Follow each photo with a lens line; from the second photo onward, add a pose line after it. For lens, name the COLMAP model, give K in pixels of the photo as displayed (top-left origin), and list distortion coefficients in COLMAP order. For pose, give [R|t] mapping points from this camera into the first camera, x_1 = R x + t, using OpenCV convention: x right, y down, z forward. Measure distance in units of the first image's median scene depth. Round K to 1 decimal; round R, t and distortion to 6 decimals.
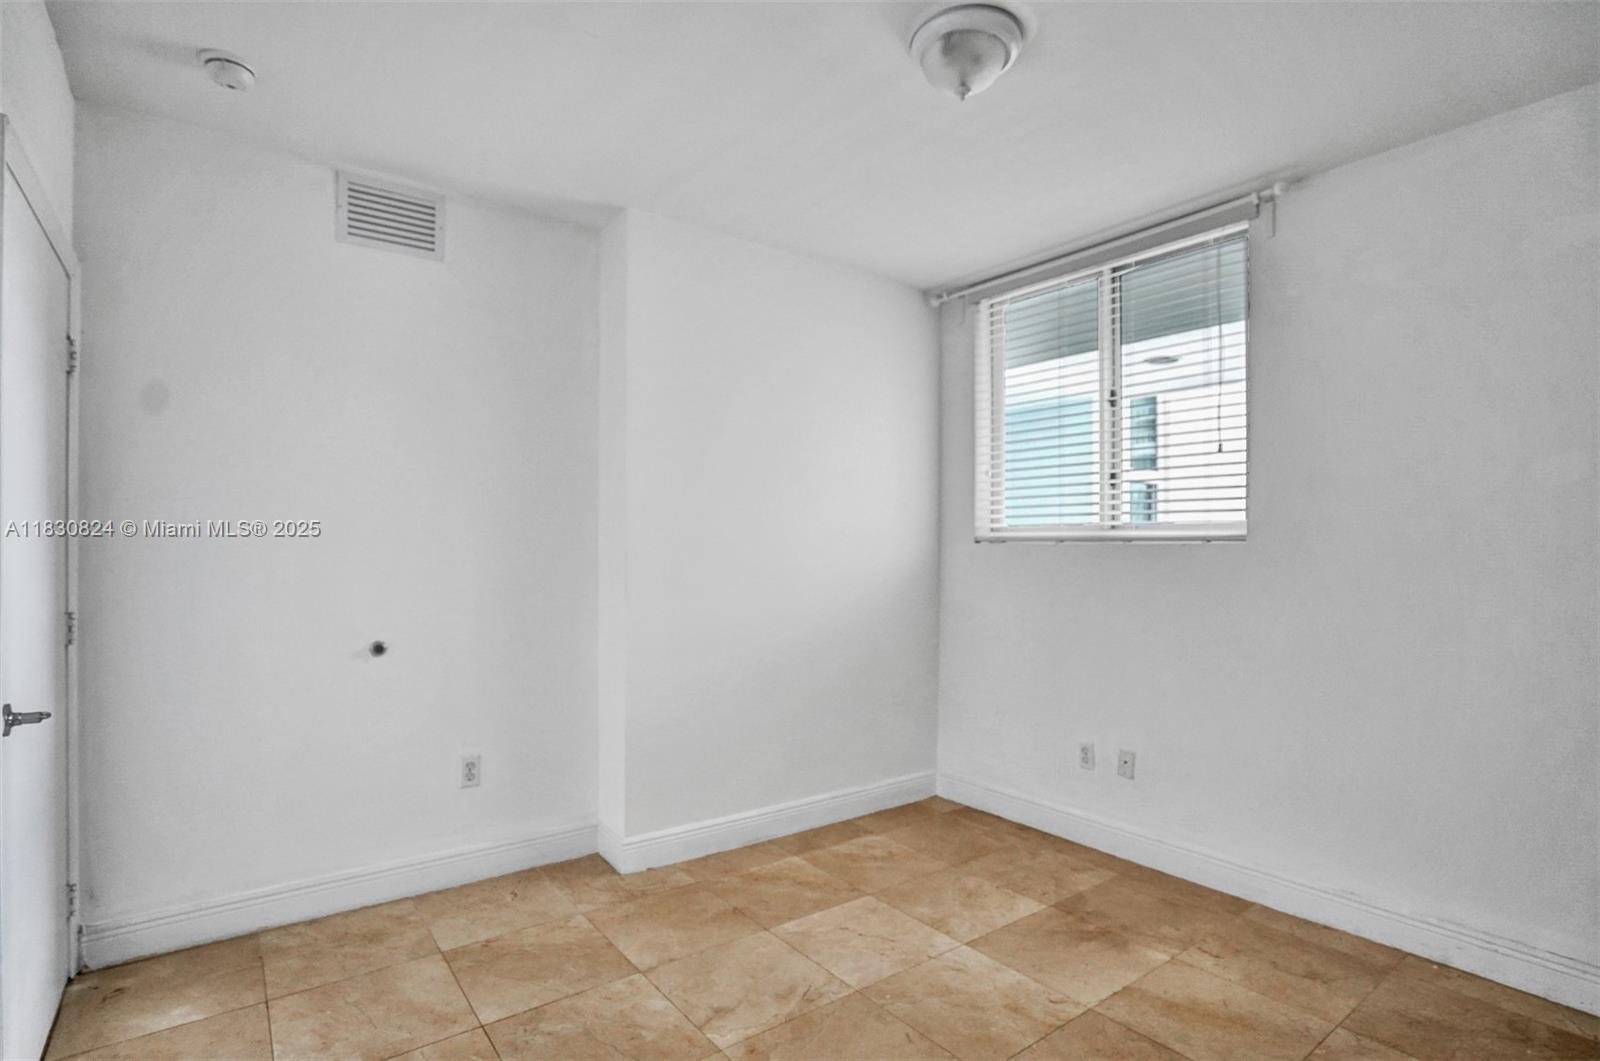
lens RADIAL K [[779.1, 0, 782.7], [0, 779.1, 548.8], [0, 0, 1]] dist [-0.057314, 0.018794]
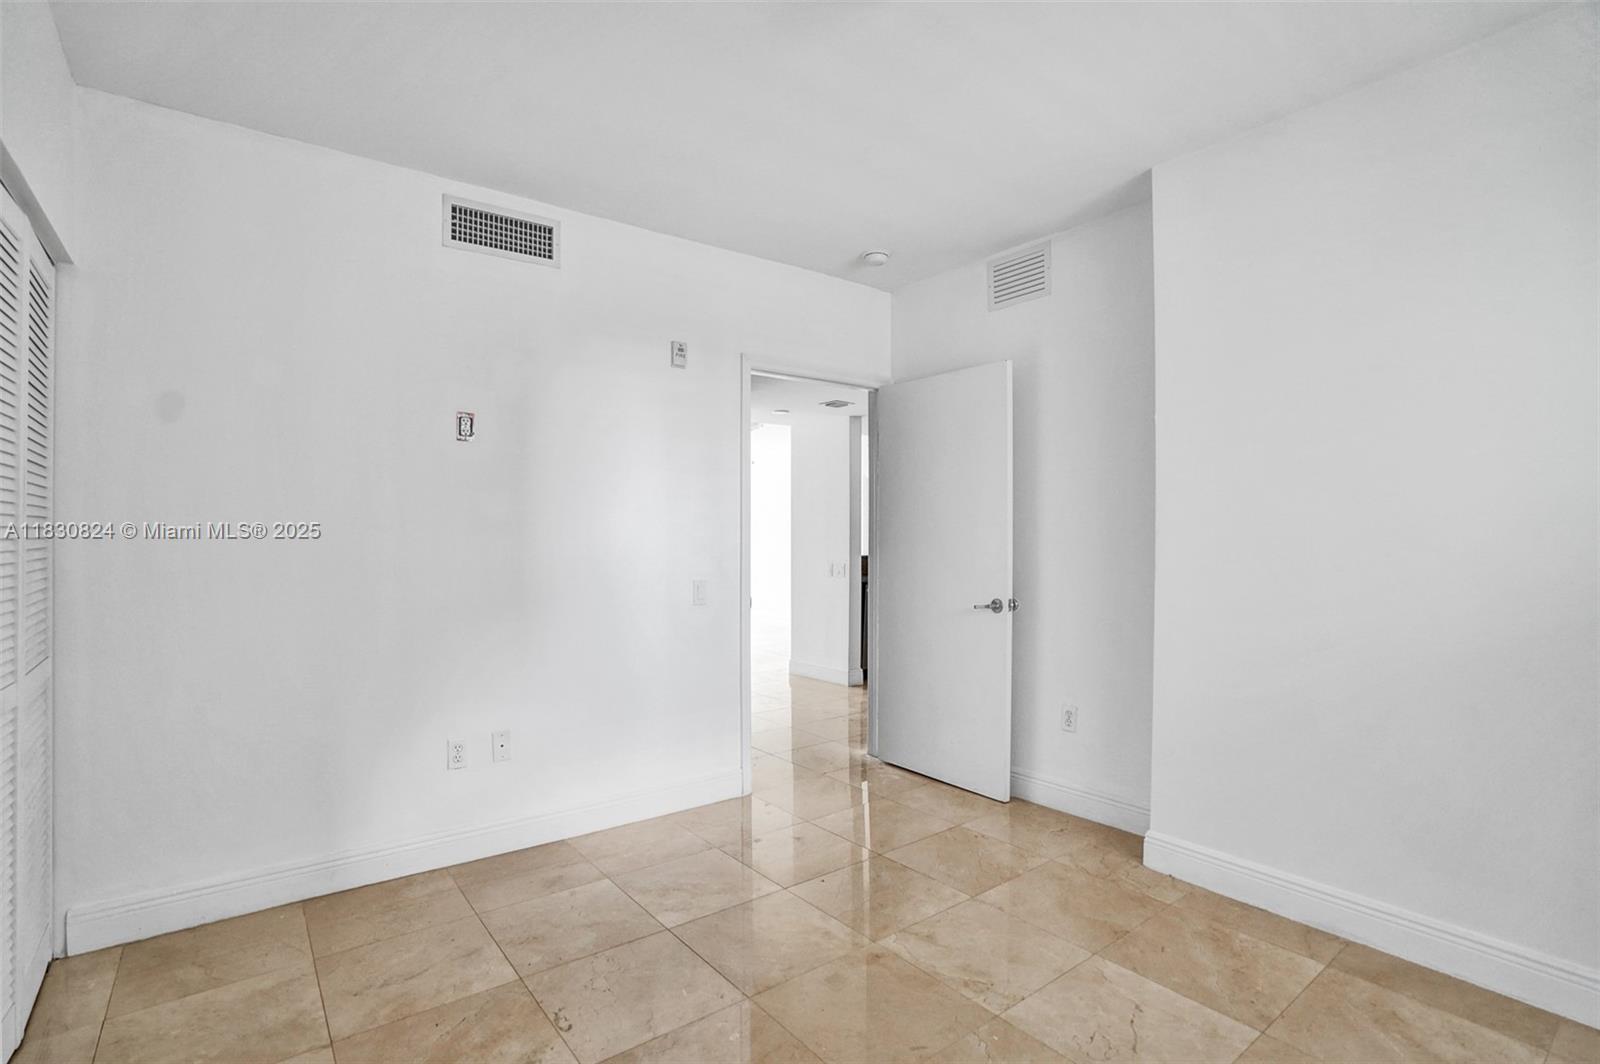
lens RADIAL K [[764.1, 0, 799.3], [0, 764.1, 539.7], [0, 0, 1]] dist [-0.053488, 0.018133]
pose [[0.033263, 0.007951, -0.999415, 0.762083], [0.000672, 0.999968, 0.007977, 0.015560], [0.999446, -0.000937, 0.033256, 0.594863]]
